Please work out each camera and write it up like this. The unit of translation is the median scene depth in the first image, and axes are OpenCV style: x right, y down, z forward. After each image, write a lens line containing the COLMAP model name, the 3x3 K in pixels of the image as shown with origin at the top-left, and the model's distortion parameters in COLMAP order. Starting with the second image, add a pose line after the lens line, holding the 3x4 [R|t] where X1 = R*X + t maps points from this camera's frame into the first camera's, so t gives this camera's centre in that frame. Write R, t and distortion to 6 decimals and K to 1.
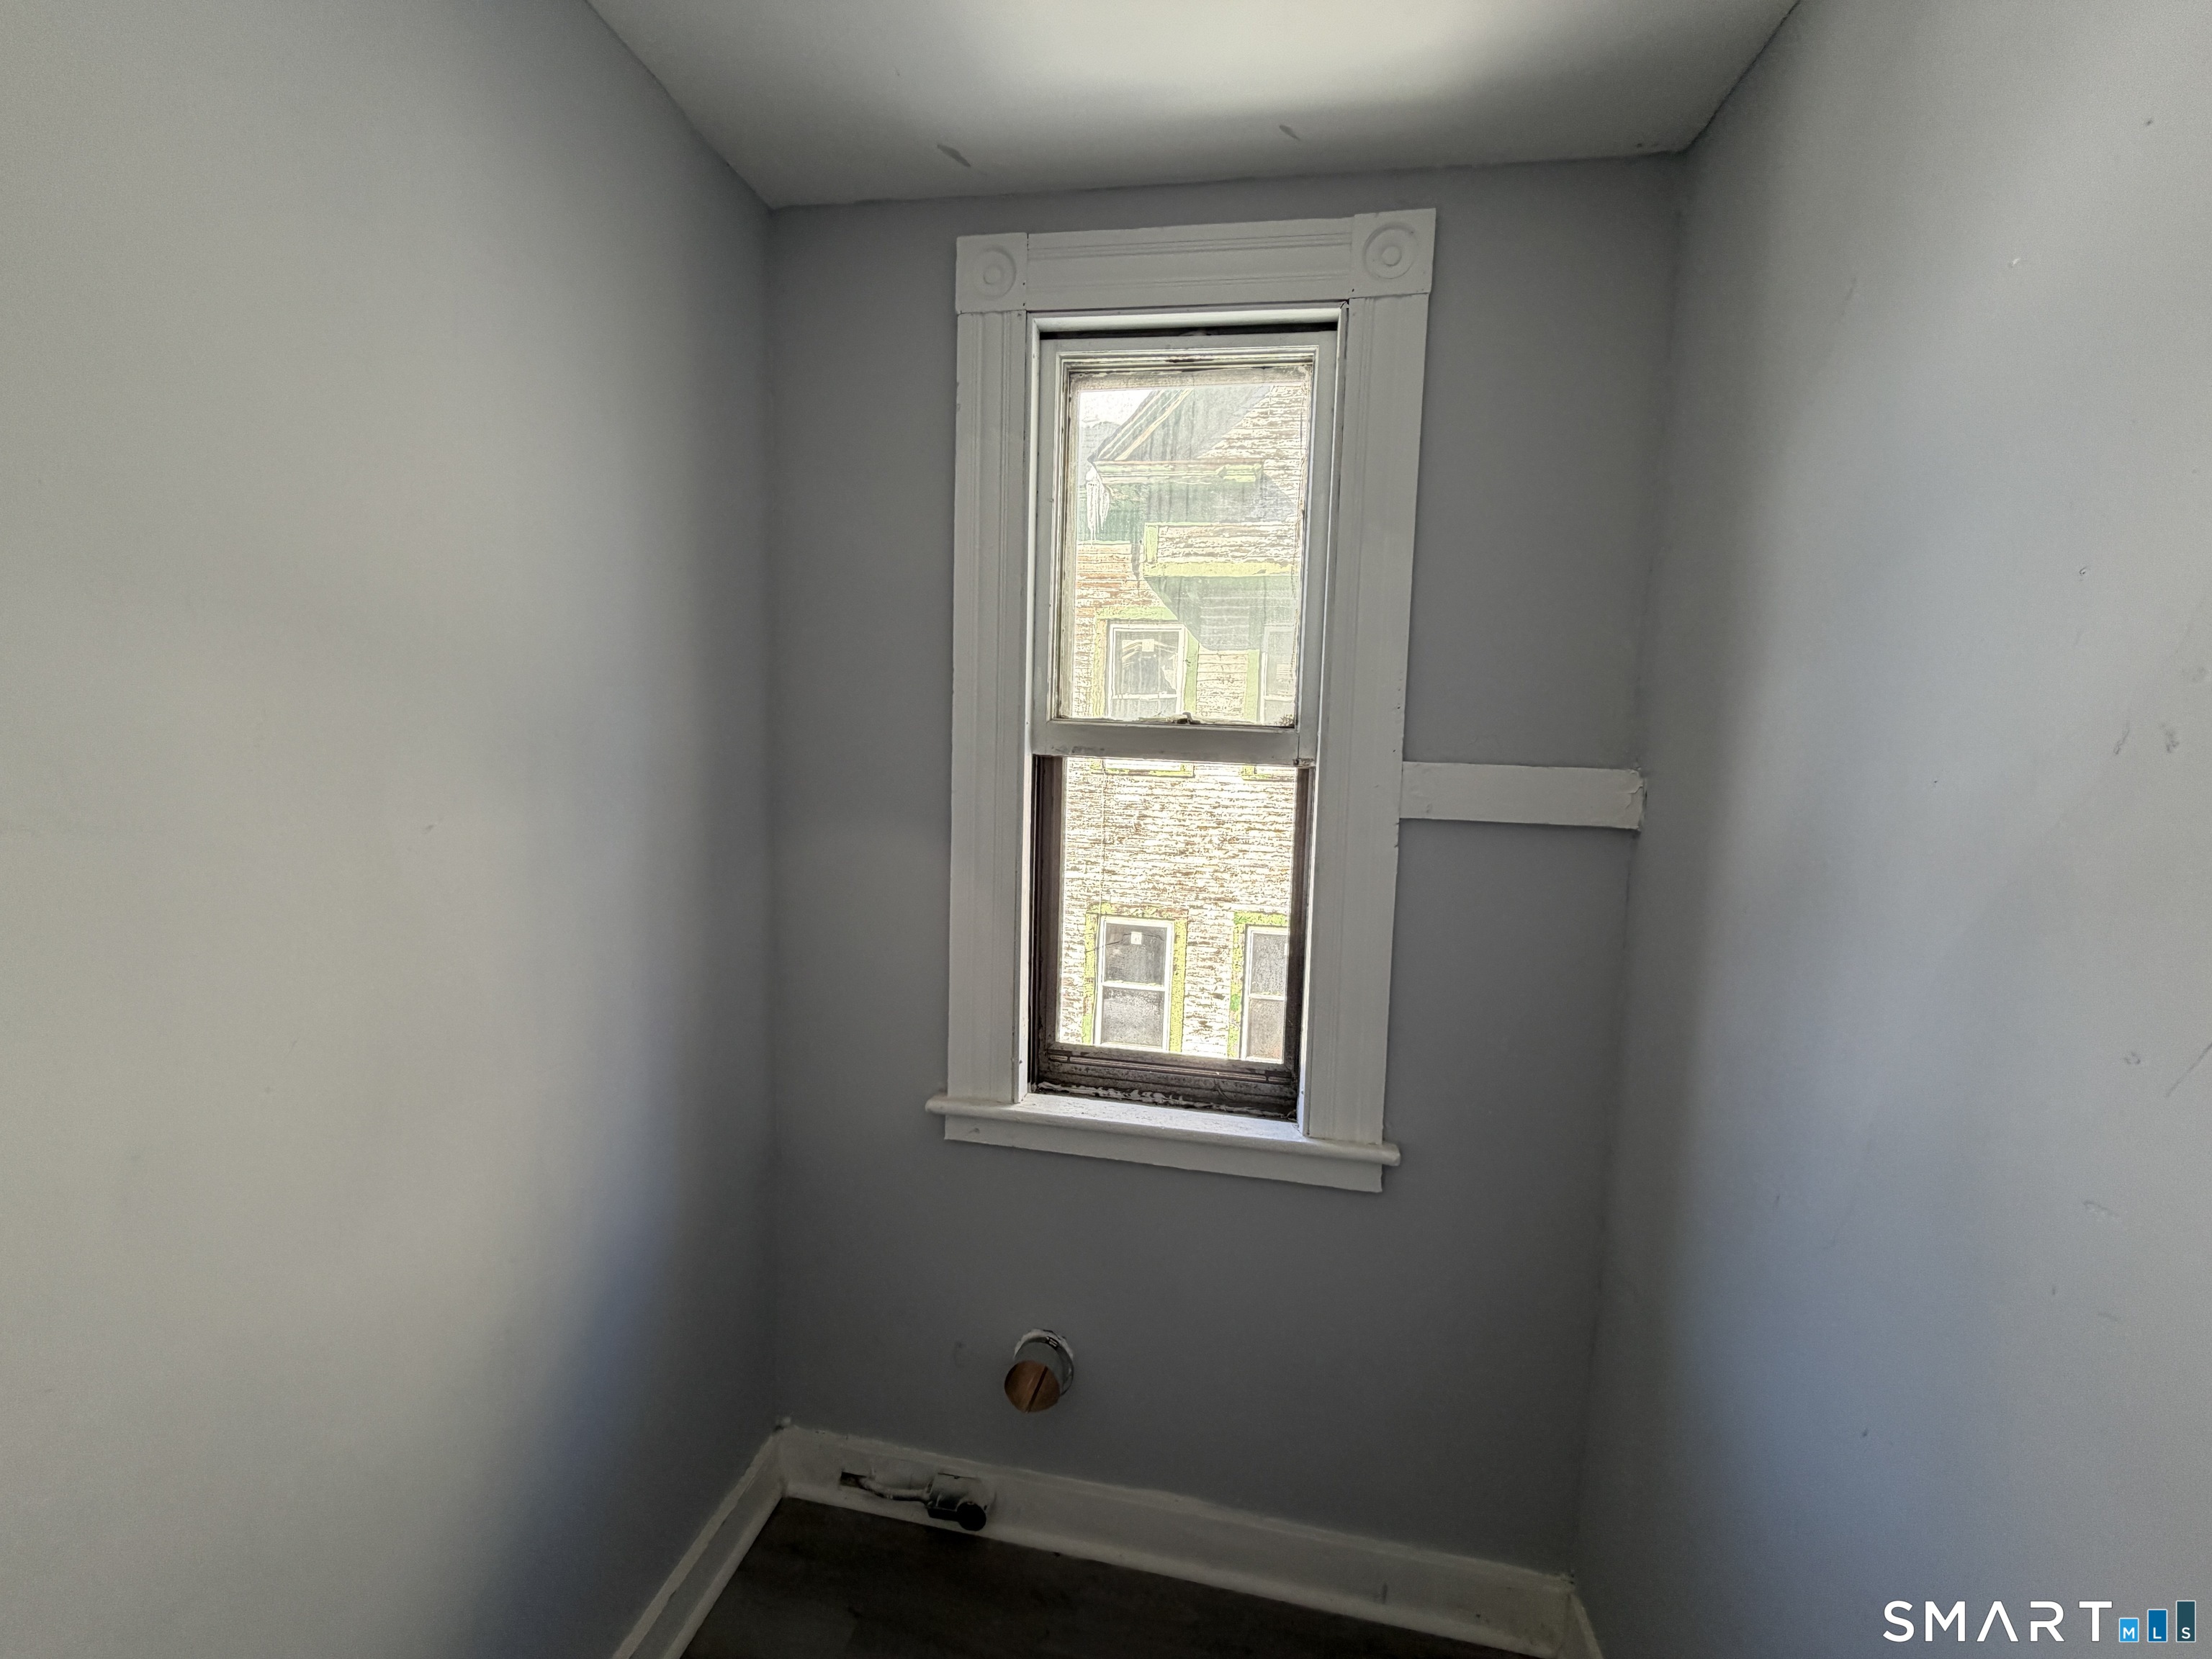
lens RADIAL K [[878.1, 0, 1112.5], [0, 878.1, 829.0], [0, 0, 1]] dist [-0.000700, 0.000683]
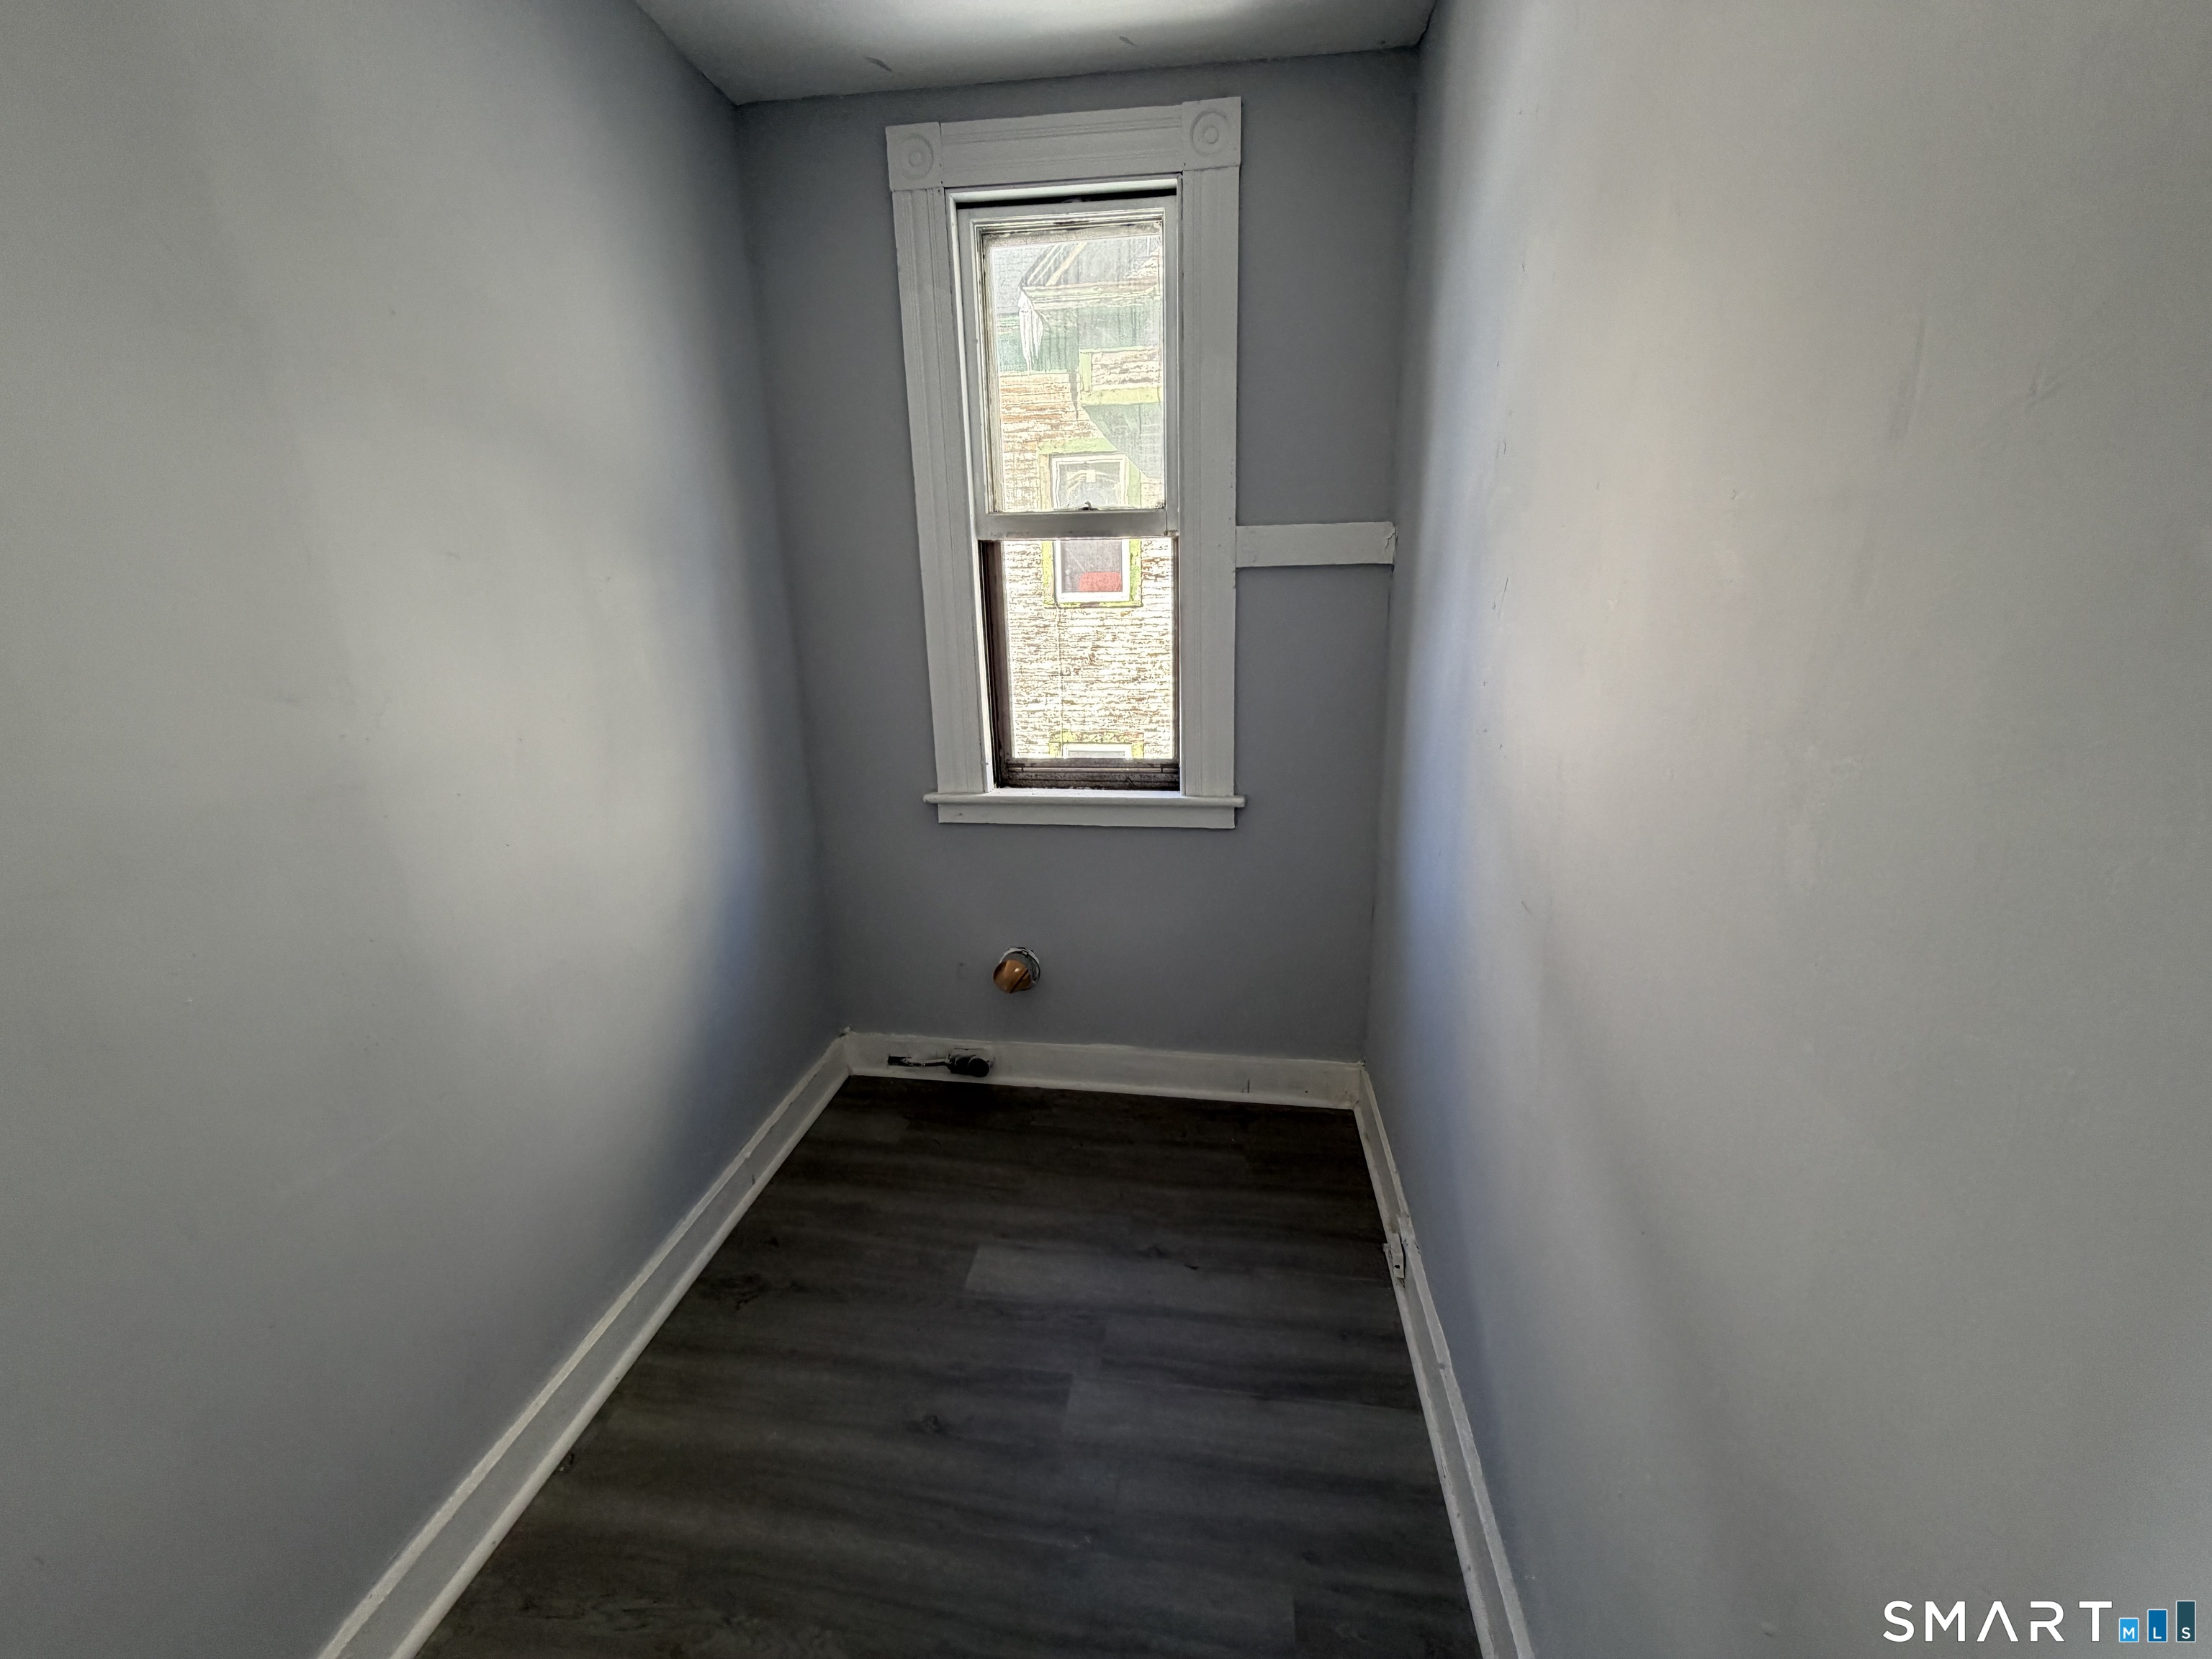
lens RADIAL K [[878.1, 0, 1112.5], [0, 878.1, 829.0], [0, 0, 1]] dist [-0.000700, 0.000683]
pose [[0.997576, -0.063228, 0.029069, 0.049865], [0.057563, 0.984466, 0.165871, 0.141211], [-0.039105, -0.163796, 0.985719, -0.426594]]
